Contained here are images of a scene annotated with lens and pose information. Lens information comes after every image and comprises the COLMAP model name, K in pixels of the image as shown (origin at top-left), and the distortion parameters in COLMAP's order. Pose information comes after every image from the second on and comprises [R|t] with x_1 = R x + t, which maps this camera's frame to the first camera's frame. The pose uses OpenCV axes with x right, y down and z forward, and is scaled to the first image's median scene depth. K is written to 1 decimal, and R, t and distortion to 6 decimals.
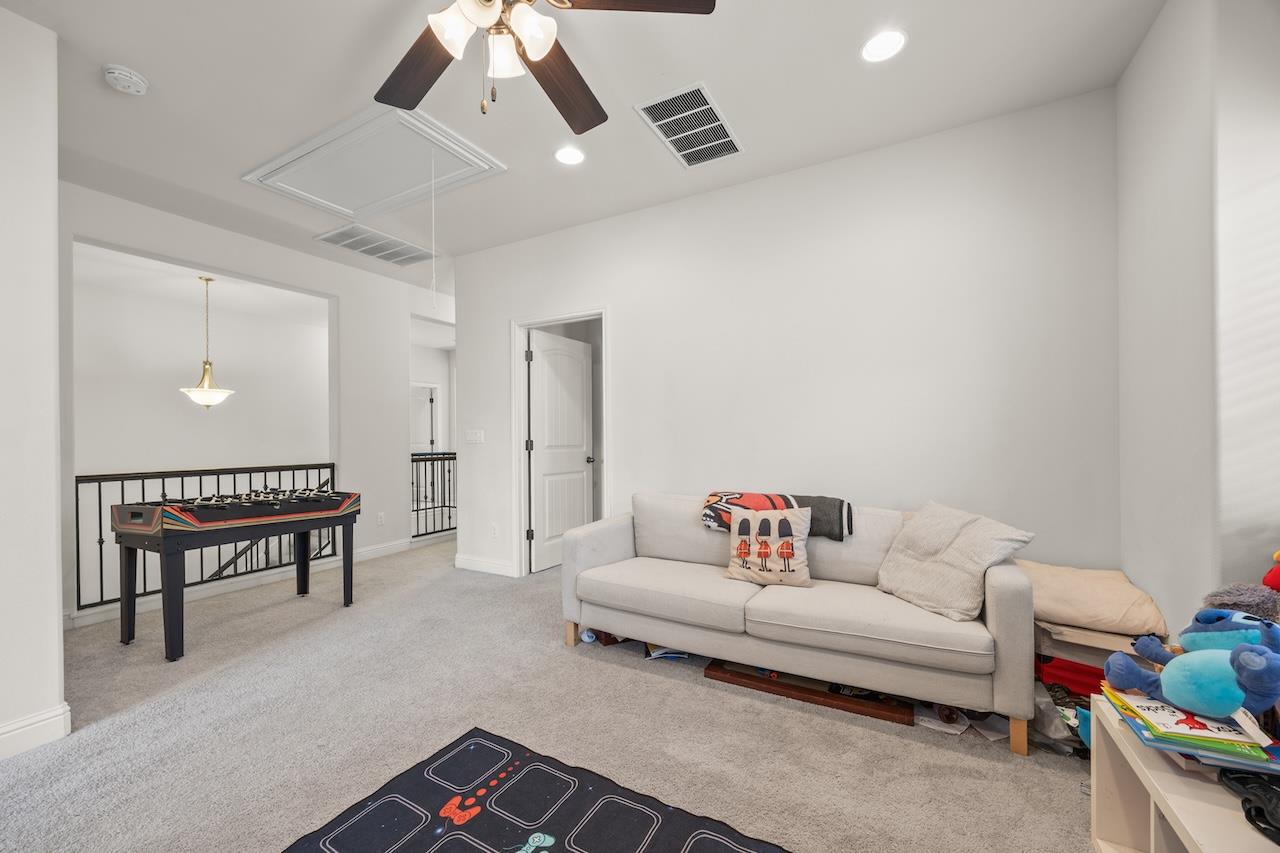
lens RADIAL K [[493.6, 0, 642.1], [0, 493.6, 439.2], [0, 0, 1]] dist [0.000369, 0.000120]
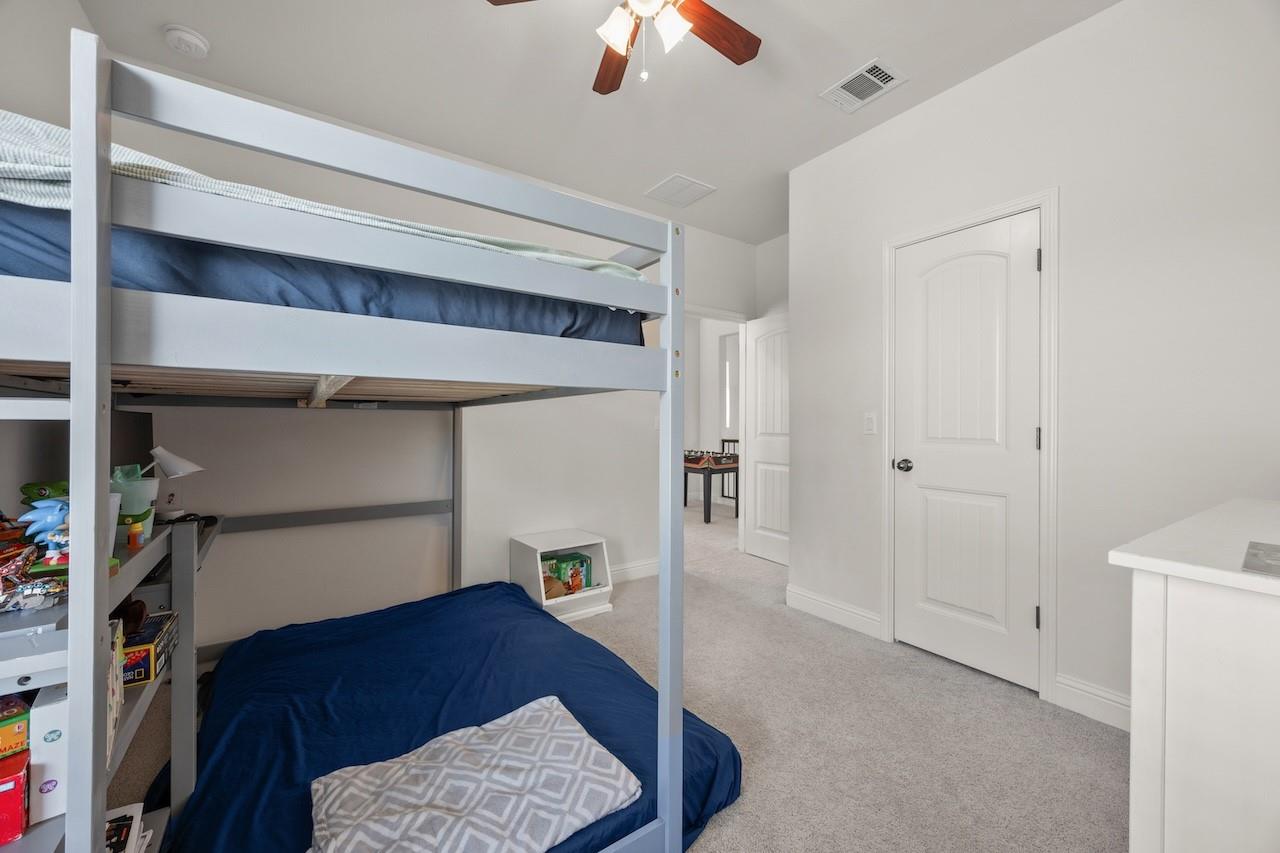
lens RADIAL K [[493.6, 0, 642.1], [0, 493.6, 439.2], [0, 0, 1]] dist [0.000369, 0.000120]
pose [[-0.444229, 0.033763, -0.895277, 0.974466], [-0.006646, 0.999138, 0.040978, -0.015086], [0.895889, 0.024153, -0.443621, 1.512585]]
